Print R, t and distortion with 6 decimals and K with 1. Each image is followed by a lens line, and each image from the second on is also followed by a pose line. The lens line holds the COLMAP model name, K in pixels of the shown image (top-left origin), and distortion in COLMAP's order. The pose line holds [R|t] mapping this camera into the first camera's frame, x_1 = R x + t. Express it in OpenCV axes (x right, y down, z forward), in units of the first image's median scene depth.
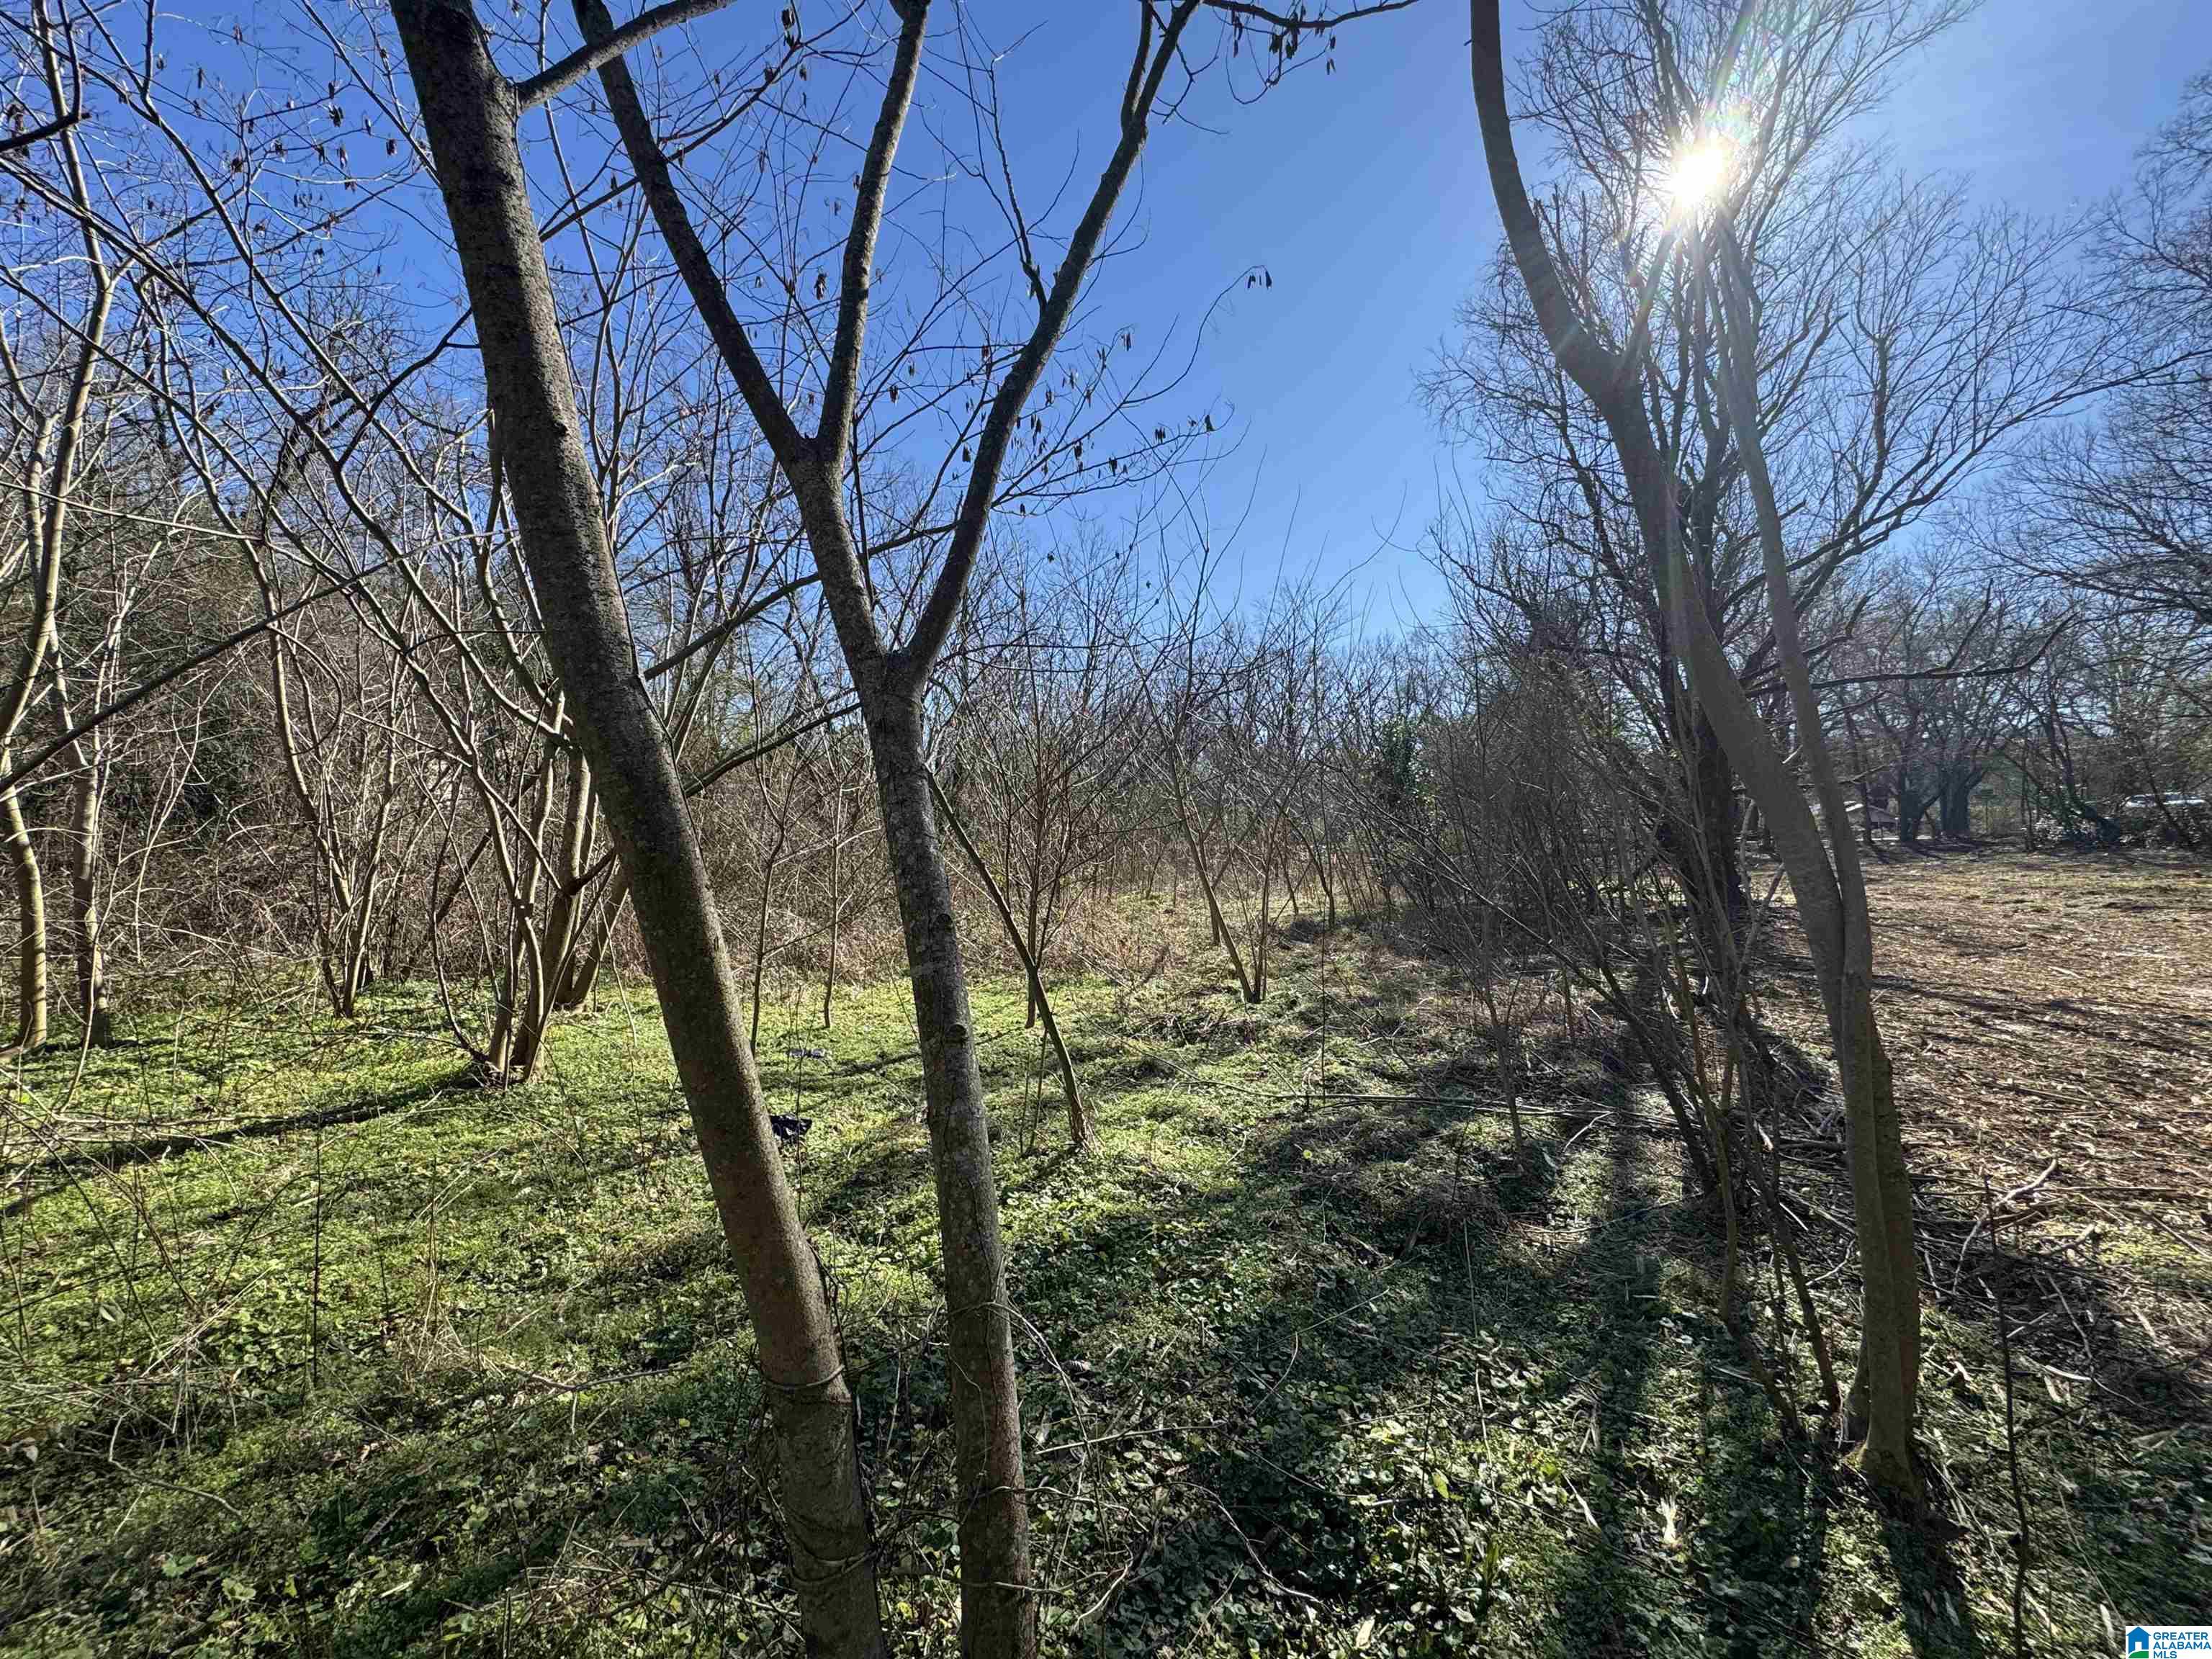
lens RADIAL K [[879.0, 0, 1118.7], [0, 879.0, 822.3], [0, 0, 1]] dist [-0.002564, 0.000532]
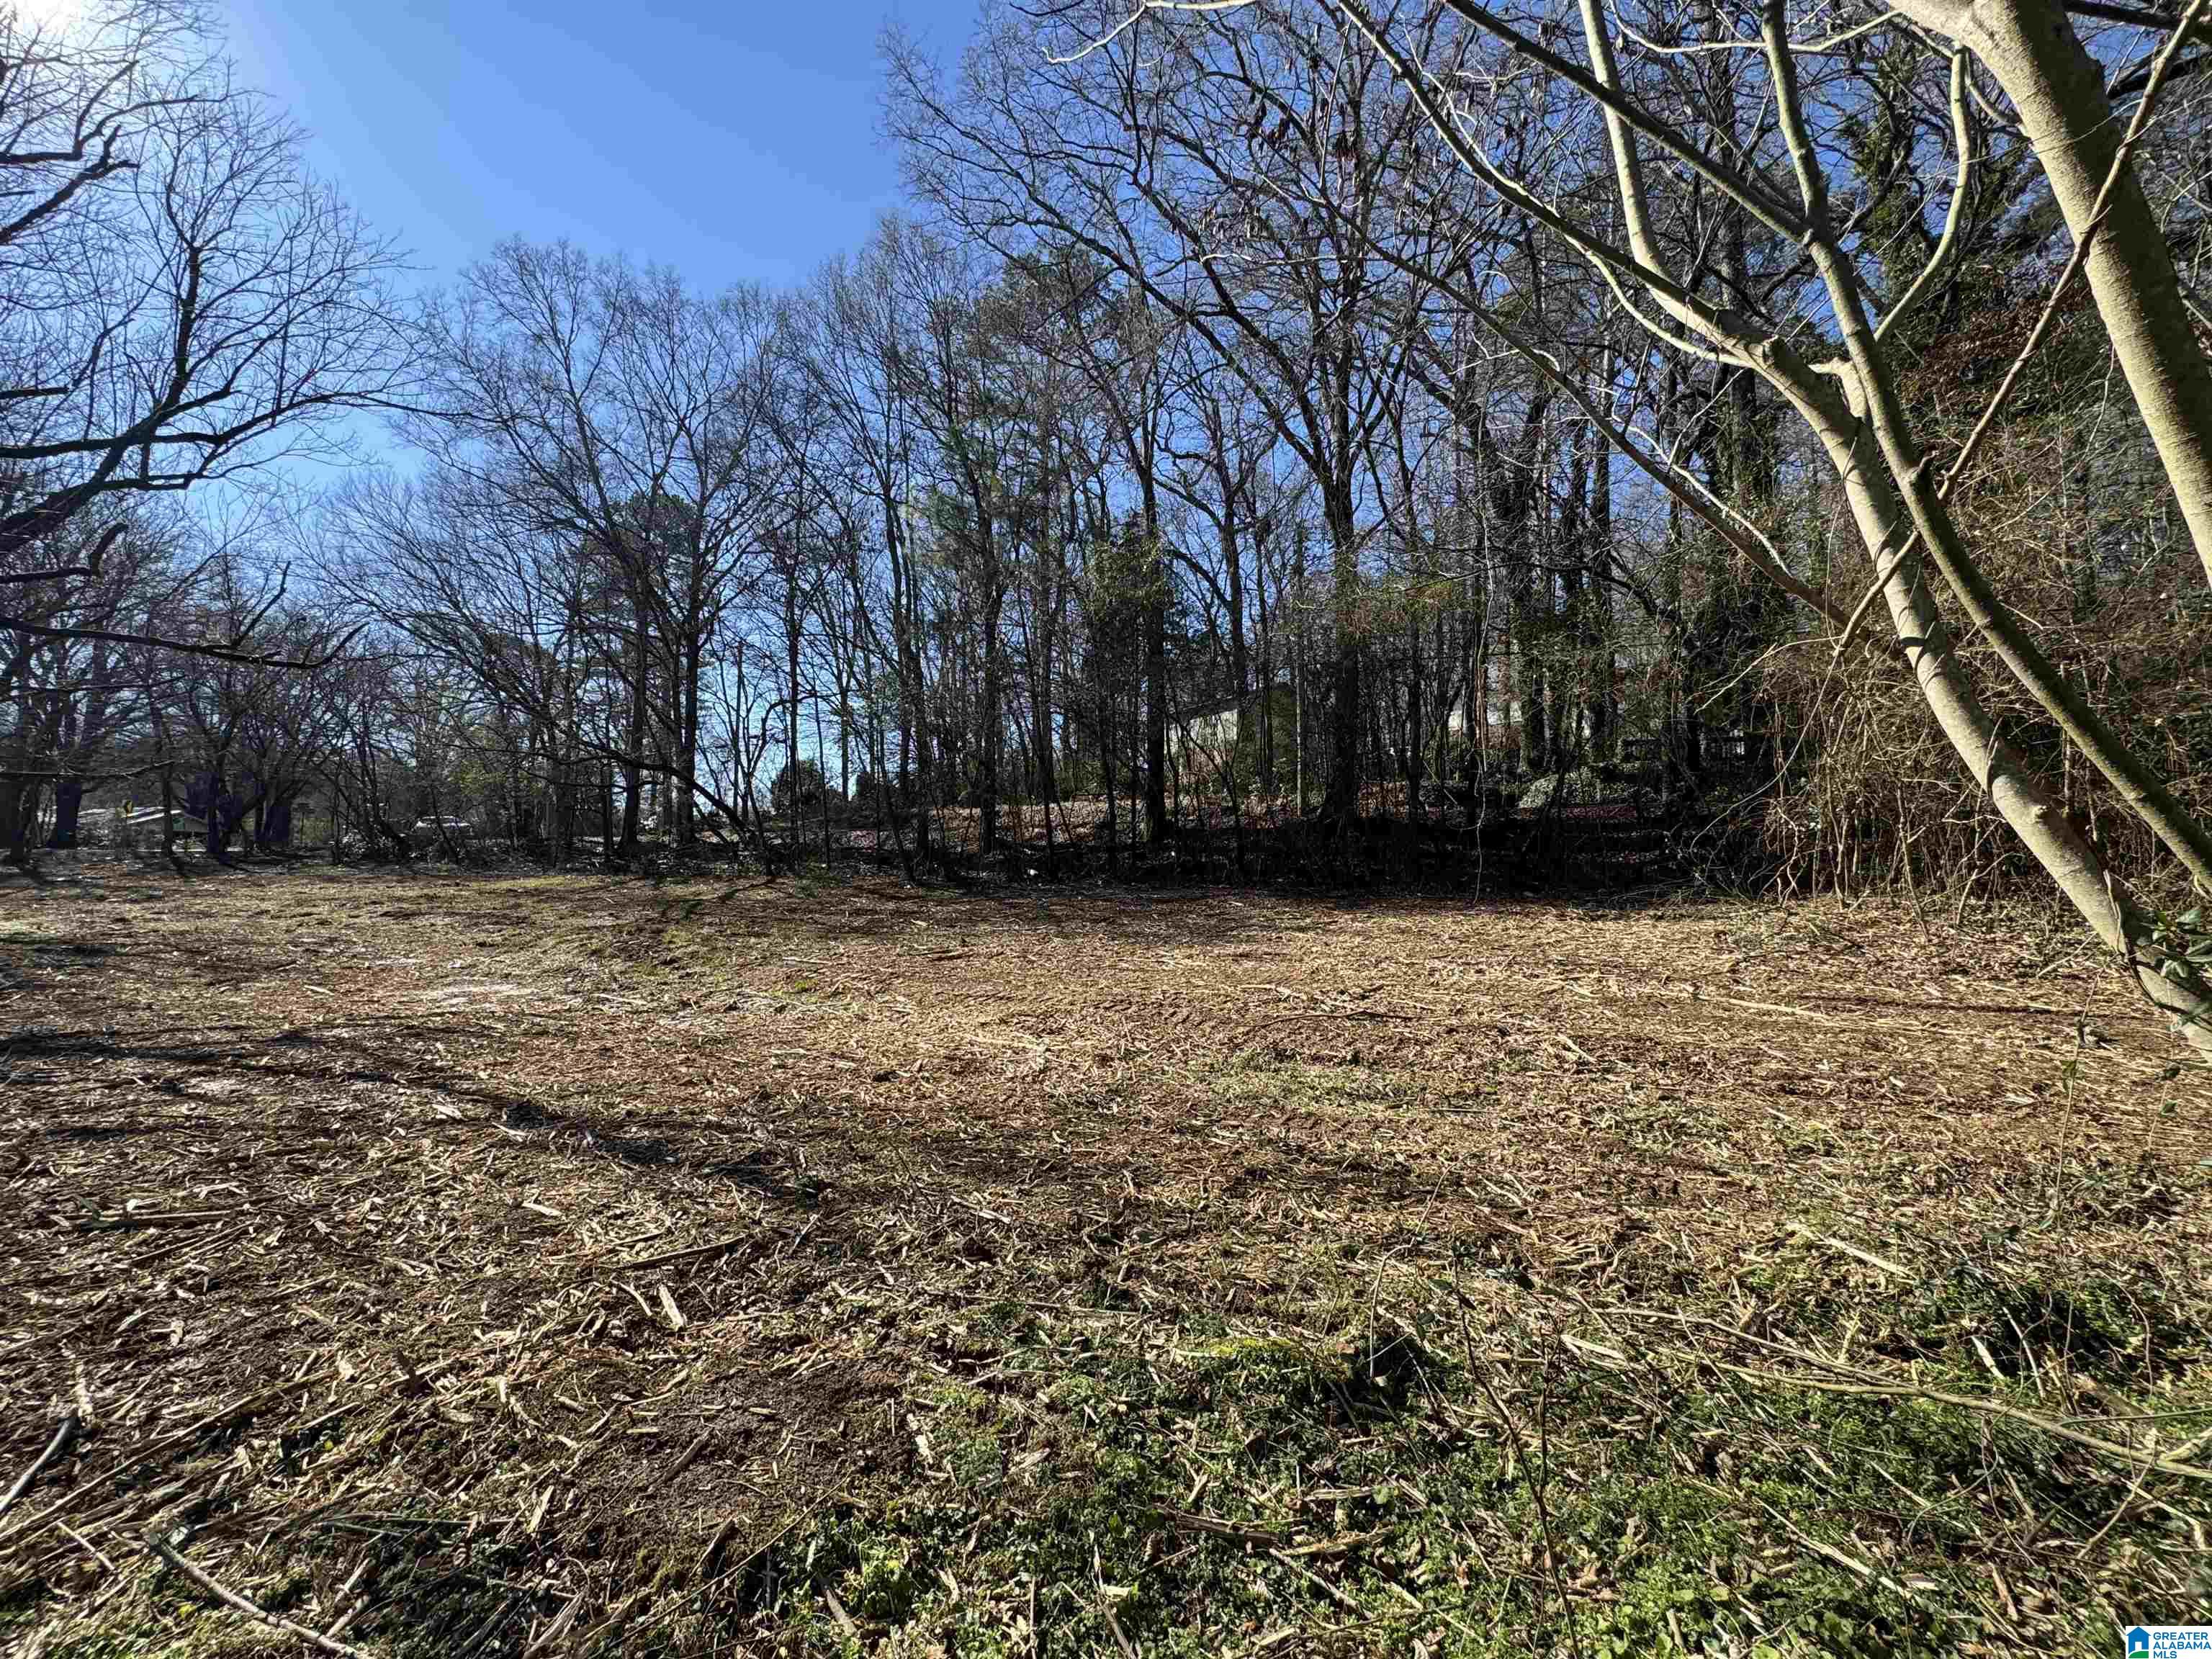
lens RADIAL K [[879.0, 0, 1108.4], [0, 879.0, 832.9], [0, 0, 1]] dist [-0.002564, 0.000532]
pose [[0.052259, 0.040446, 0.997814, 0.116083], [-0.036949, 0.998574, -0.038541, 0.005161], [-0.997950, -0.034855, 0.053679, 0.073803]]
